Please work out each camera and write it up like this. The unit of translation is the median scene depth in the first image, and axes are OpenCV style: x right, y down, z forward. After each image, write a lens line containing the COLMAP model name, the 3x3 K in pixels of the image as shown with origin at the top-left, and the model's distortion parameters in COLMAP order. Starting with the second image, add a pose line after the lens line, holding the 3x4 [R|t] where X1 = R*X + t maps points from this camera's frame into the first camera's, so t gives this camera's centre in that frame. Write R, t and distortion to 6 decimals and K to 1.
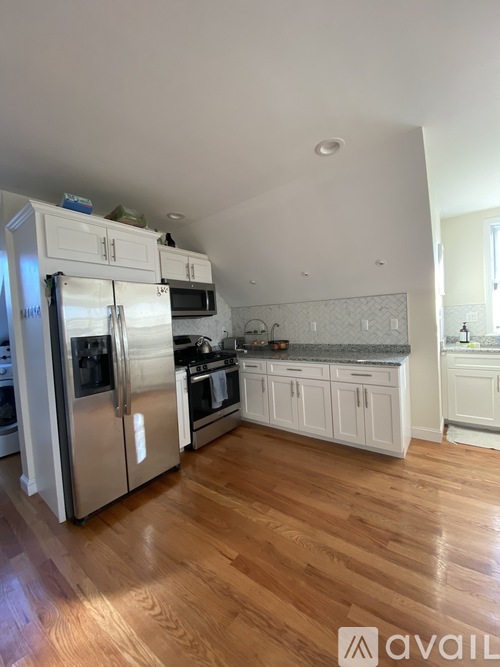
lens RADIAL K [[269.9, 0, 250.0], [0, 269.9, 333.5], [0, 0, 1]] dist [0.018073, -0.000087]
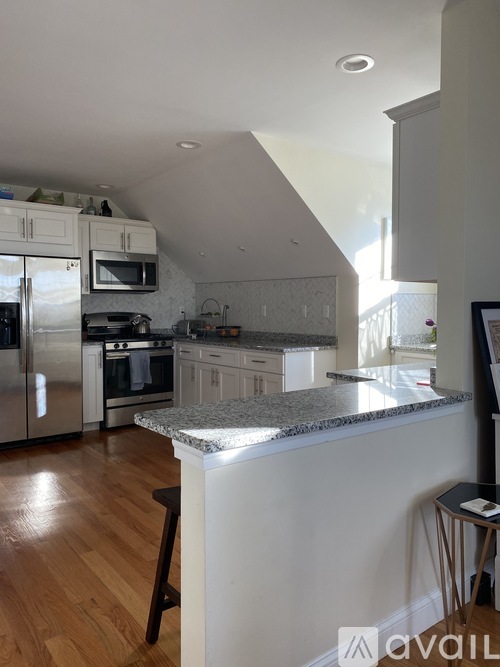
lens RADIAL K [[517.0, 0, 250.0], [0, 517.0, 333.5], [0, 0, 1]] dist [0.002963, 0.001851]
pose [[0.964088, 0.069643, -0.256288, 0.661828], [-0.067418, 0.997572, 0.017471, 0.020893], [0.256882, 0.000435, 0.966443, -0.585586]]
